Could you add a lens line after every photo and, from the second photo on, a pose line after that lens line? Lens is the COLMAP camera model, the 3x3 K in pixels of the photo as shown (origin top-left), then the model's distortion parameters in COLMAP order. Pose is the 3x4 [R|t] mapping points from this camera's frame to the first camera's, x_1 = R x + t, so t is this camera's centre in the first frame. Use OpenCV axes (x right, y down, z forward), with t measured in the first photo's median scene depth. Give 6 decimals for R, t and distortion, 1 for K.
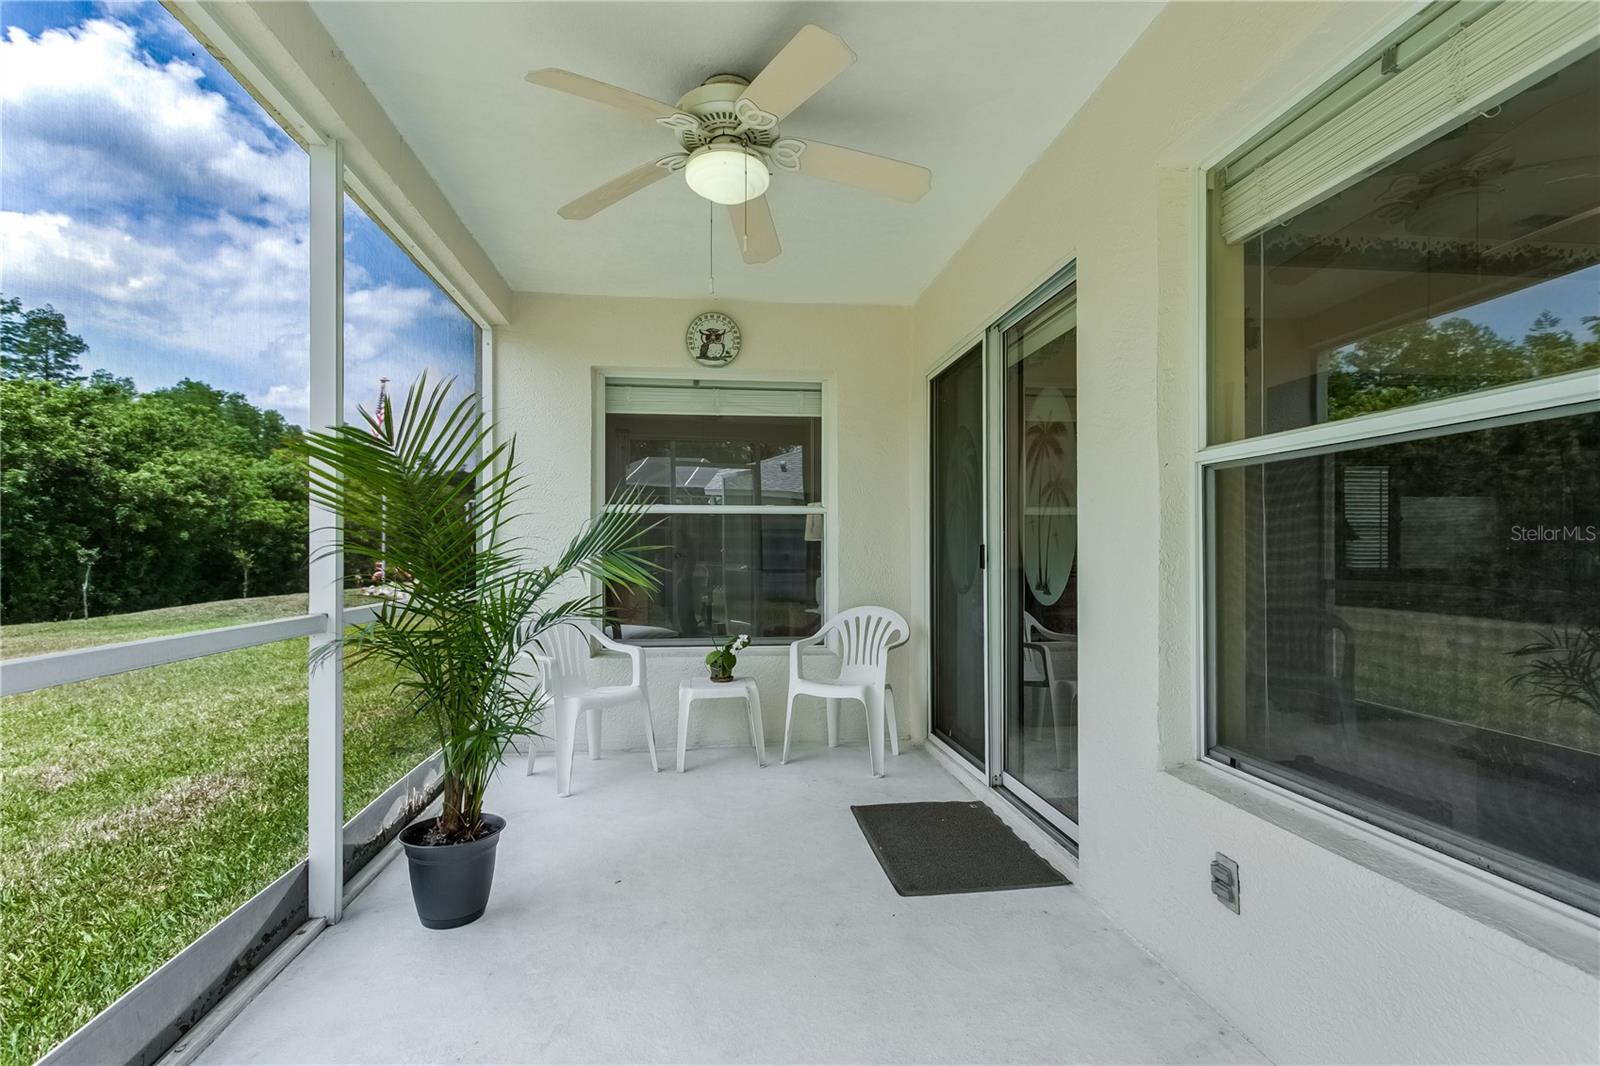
lens RADIAL K [[762.0, 0, 800.6], [0, 762.0, 537.1], [0, 0, 1]] dist [-0.000781, -0.002532]
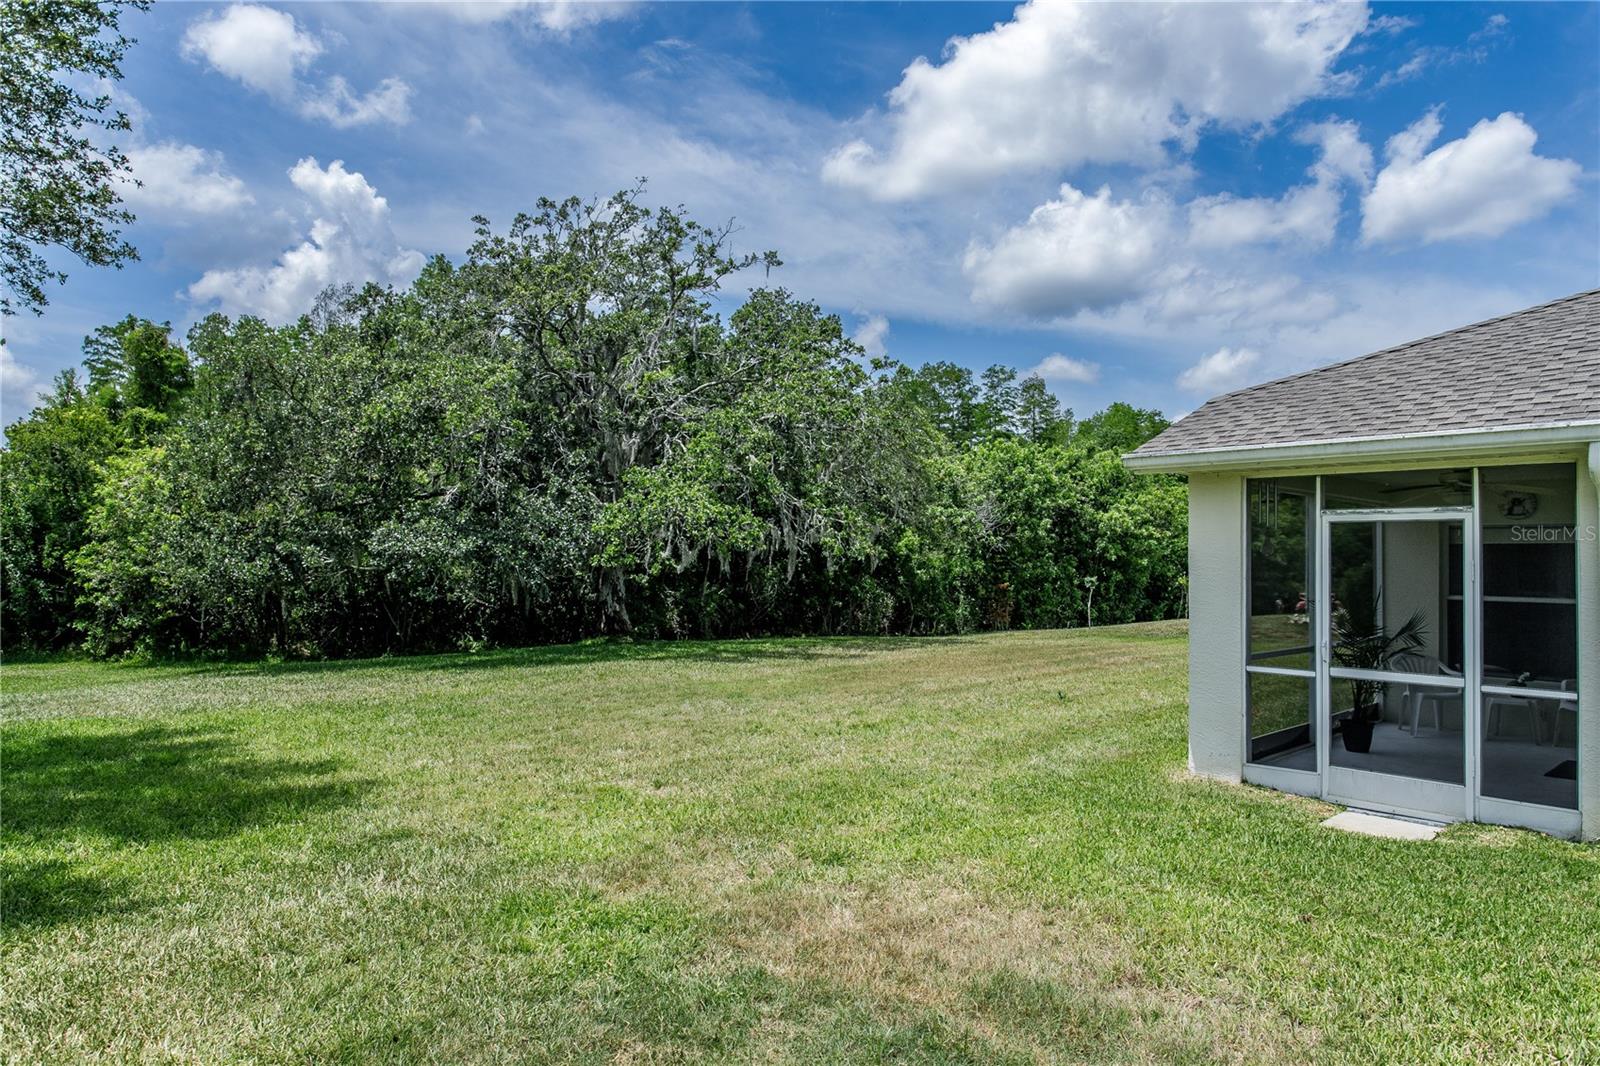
lens RADIAL K [[1009.5, 0, 799.1], [0, 1009.5, 534.0], [0, 0, 1]] dist [-0.000746, 0.000927]
pose [[0.579037, -0.011327, -0.815222, 0.182217], [0.009466, 0.999929, -0.007170, -0.042651], [0.815246, -0.003566, 0.579104, -0.373242]]
